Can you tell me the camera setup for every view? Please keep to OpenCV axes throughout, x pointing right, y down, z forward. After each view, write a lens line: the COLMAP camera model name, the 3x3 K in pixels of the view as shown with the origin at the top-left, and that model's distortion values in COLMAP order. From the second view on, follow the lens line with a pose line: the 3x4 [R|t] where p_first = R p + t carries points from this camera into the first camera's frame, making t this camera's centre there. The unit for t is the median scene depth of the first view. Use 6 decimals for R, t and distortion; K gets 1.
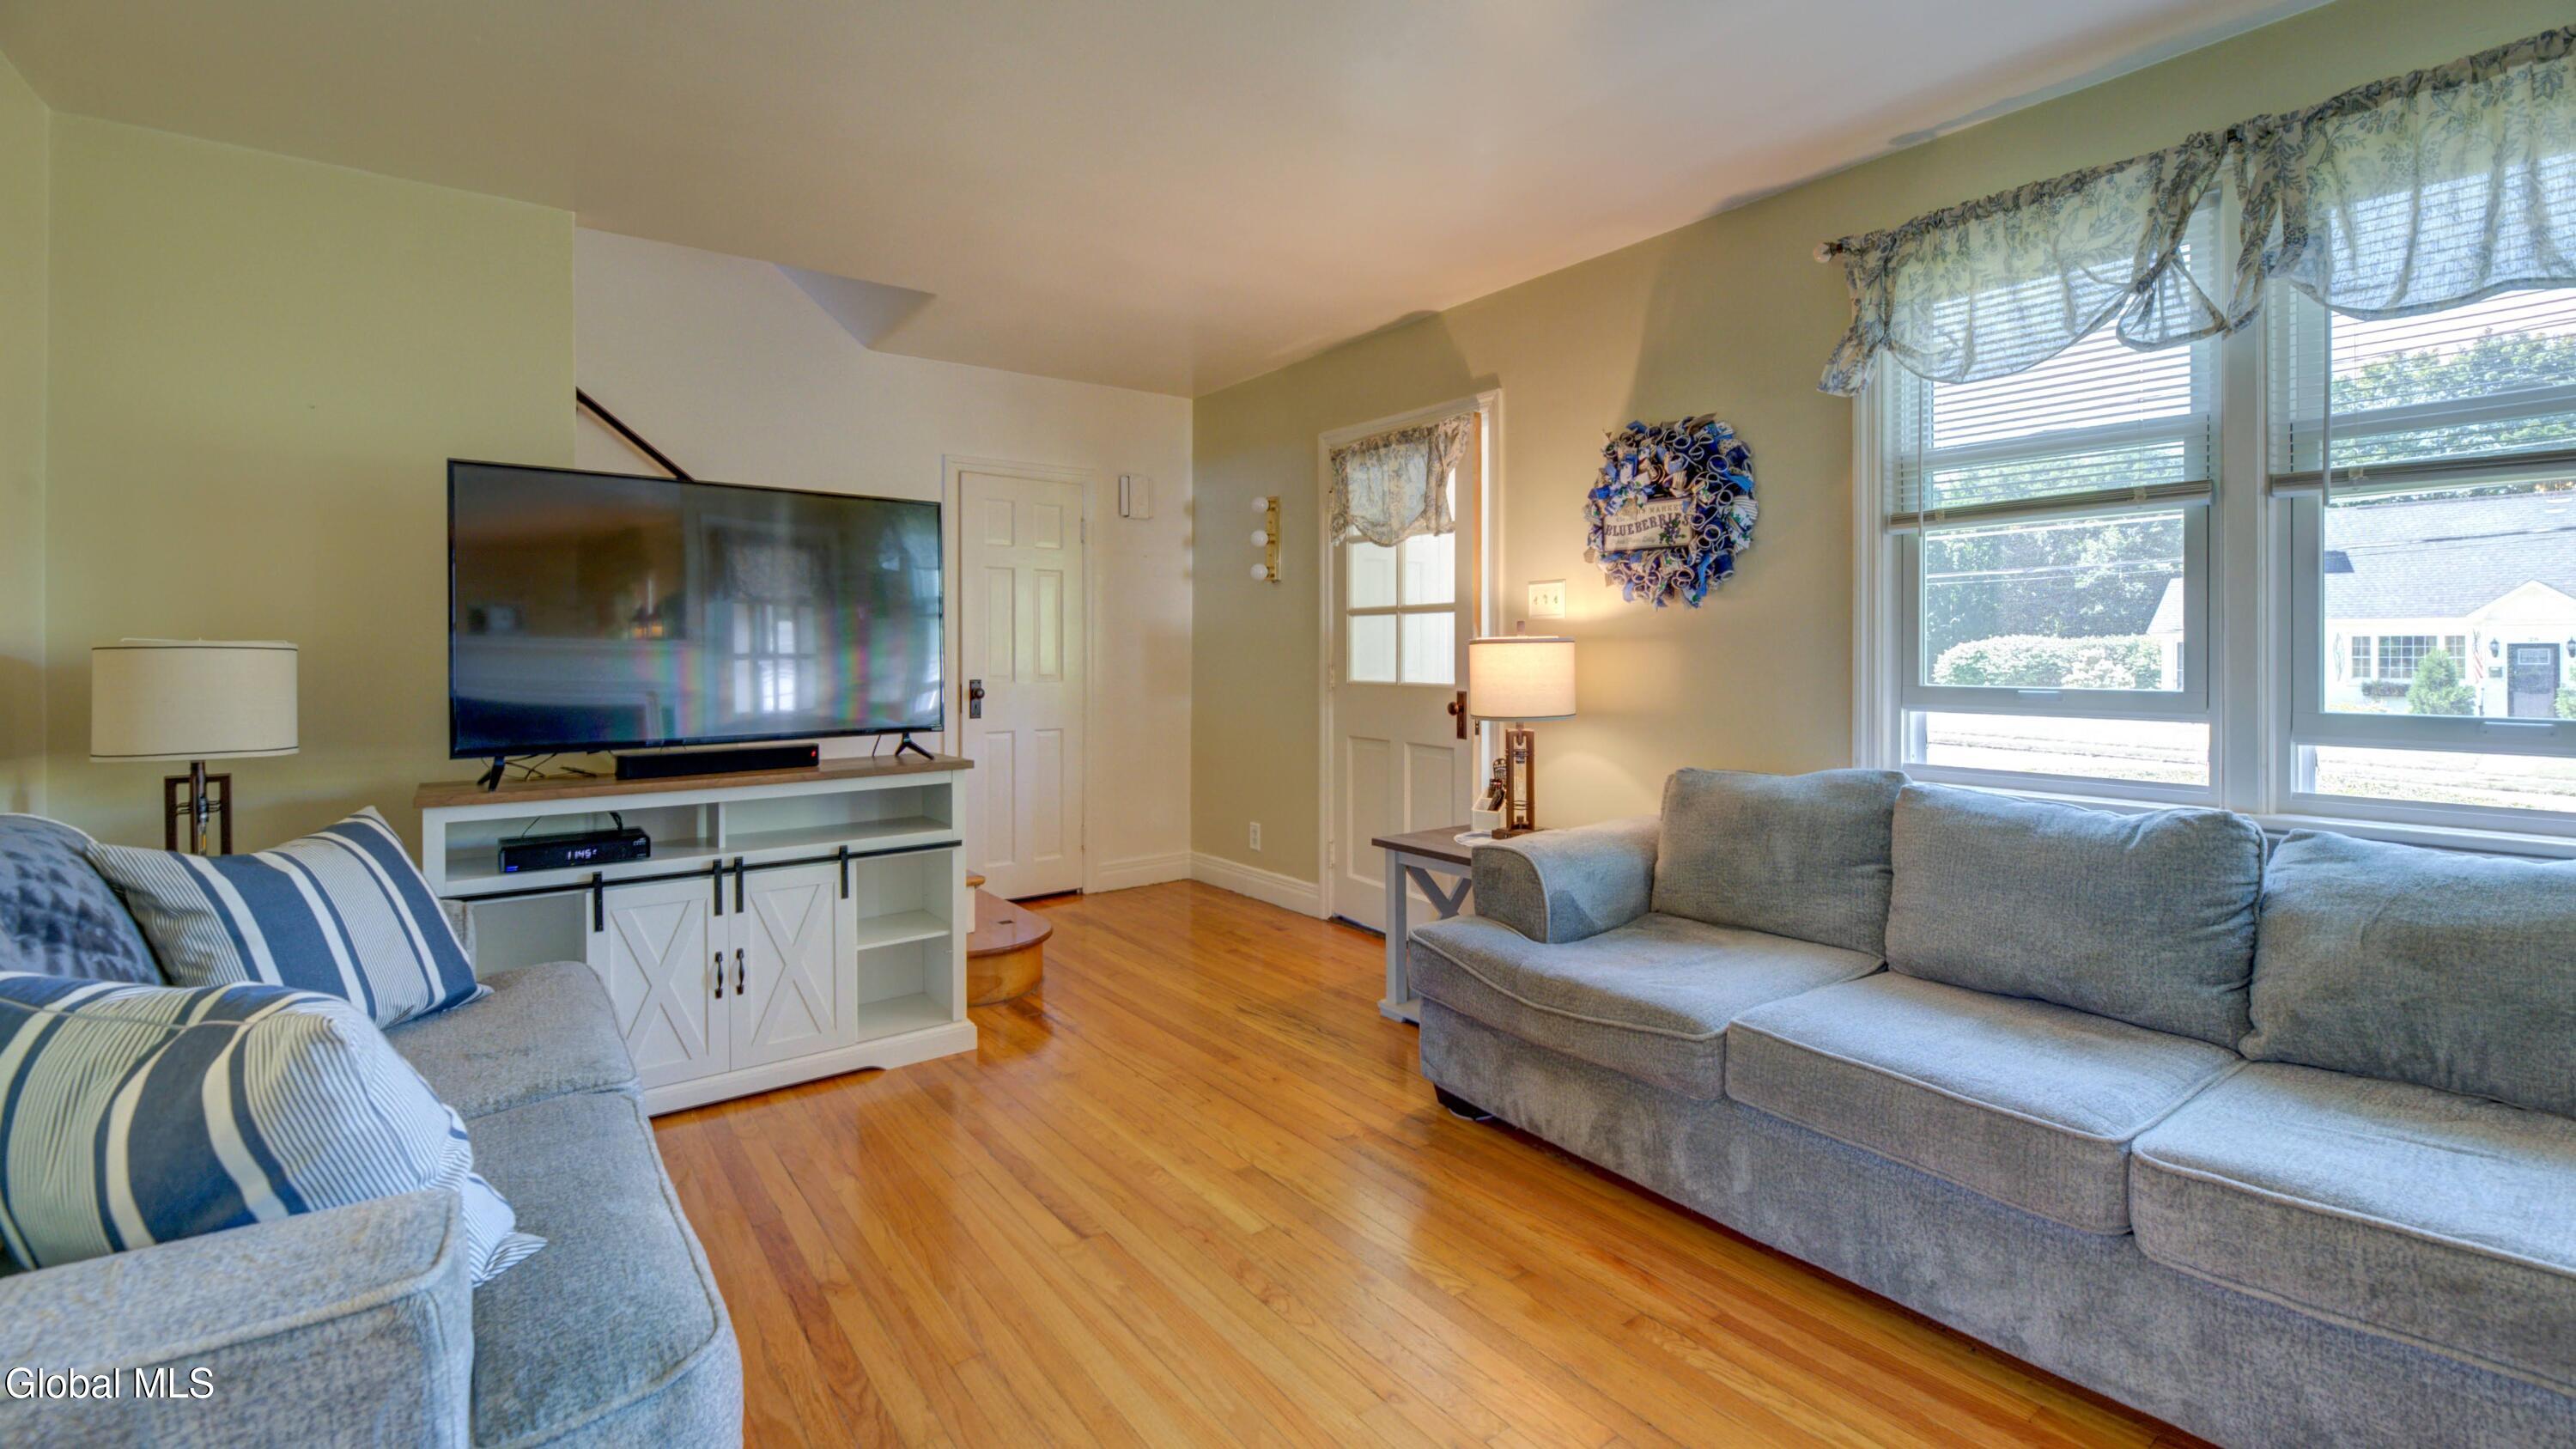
lens RADIAL K [[1060.1, 0, 1384.6], [0, 1060.1, 641.8], [0, 0, 1]] dist [0.000661, -0.000072]
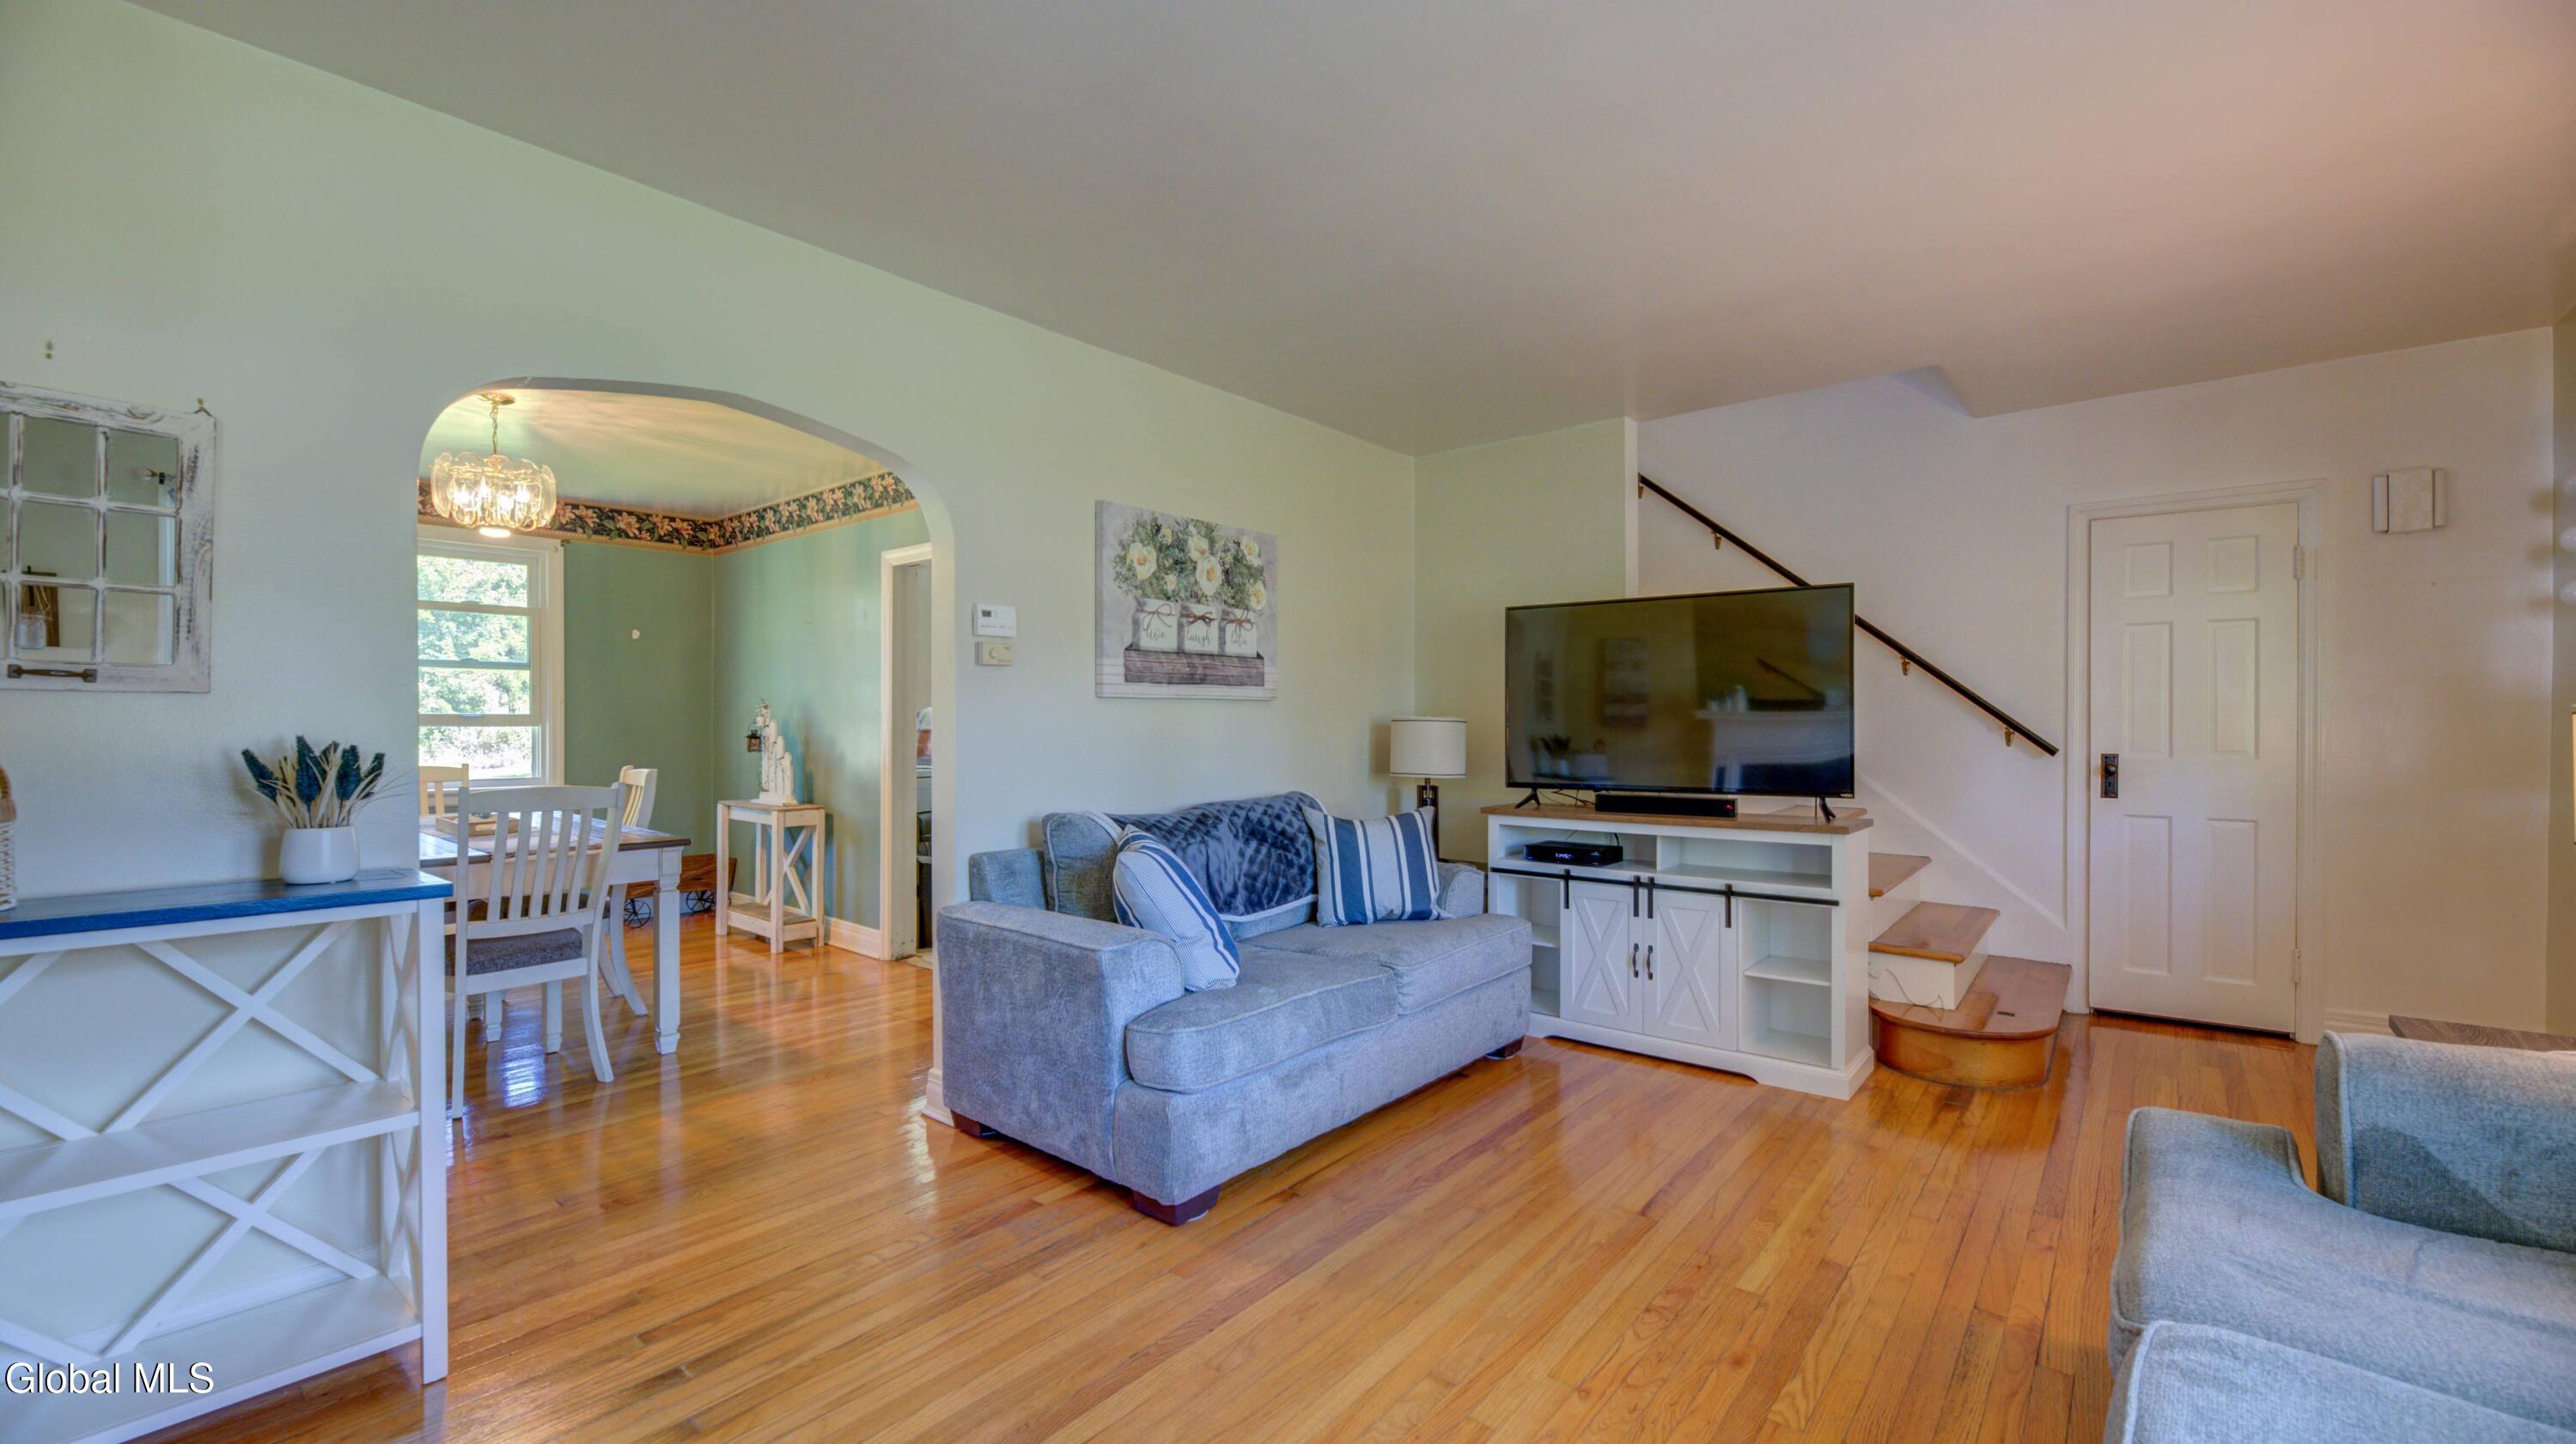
lens RADIAL K [[1060.0, 0, 1293.9], [0, 1060.0, 724.1], [0, 0, 1]] dist [0.000661, -0.000072]
pose [[0.217304, -0.001326, -0.976103, 1.392103], [0.008030, 0.999968, 0.000429, 0.017566], [0.976071, -0.007931, 0.217308, 0.647509]]
